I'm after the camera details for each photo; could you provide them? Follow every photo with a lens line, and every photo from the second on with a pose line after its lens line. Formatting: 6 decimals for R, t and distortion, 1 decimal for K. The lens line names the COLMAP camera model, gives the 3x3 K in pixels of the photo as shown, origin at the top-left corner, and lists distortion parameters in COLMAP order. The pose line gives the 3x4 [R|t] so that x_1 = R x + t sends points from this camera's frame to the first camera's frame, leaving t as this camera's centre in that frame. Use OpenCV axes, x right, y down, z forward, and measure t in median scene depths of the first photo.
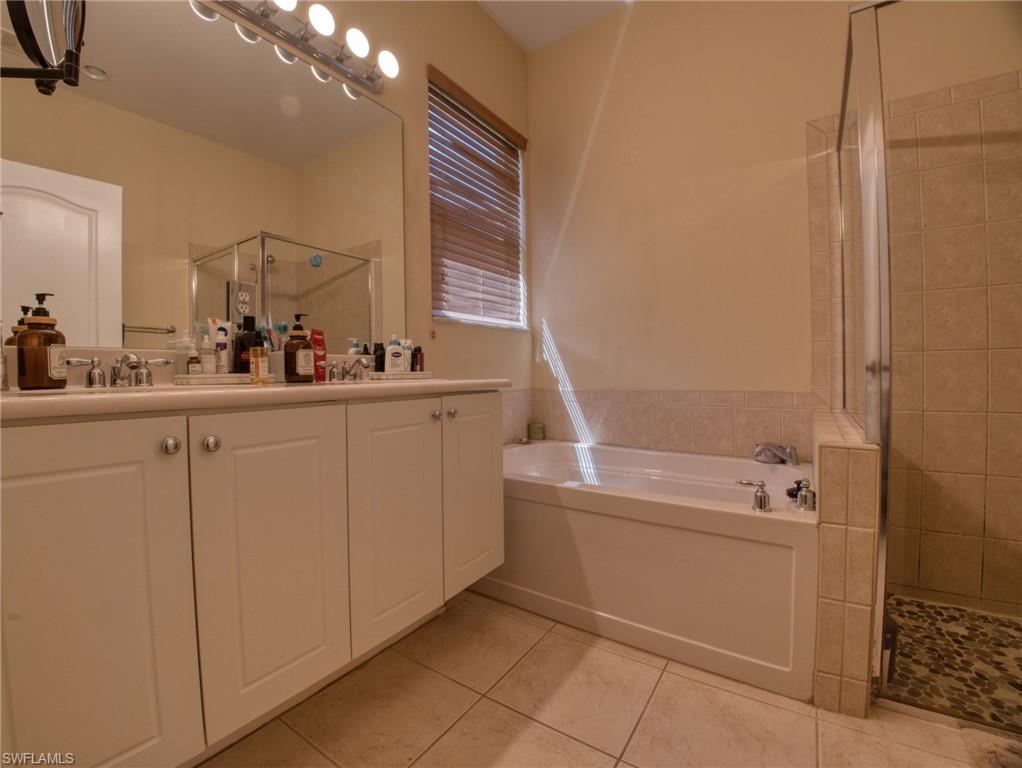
lens RADIAL K [[433.2, 0, 506.2], [0, 433.2, 373.8], [0, 0, 1]] dist [-0.021275, -0.008002]
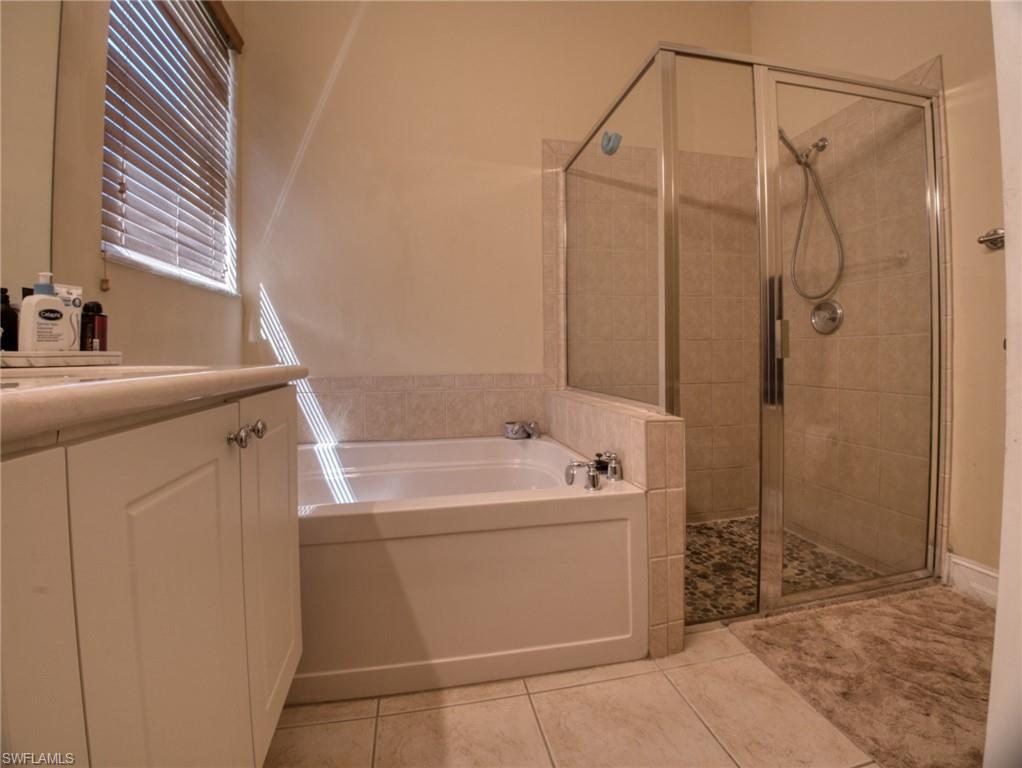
lens RADIAL K [[420.9, 0, 505.6], [0, 420.9, 358.0], [0, 0, 1]] dist [-0.005703, -0.025489]
pose [[0.713540, 0.002535, 0.700610, -0.163027], [-0.001254, 0.999996, -0.002341, 0.003400], [-0.700614, 0.000792, 0.713540, 0.262022]]
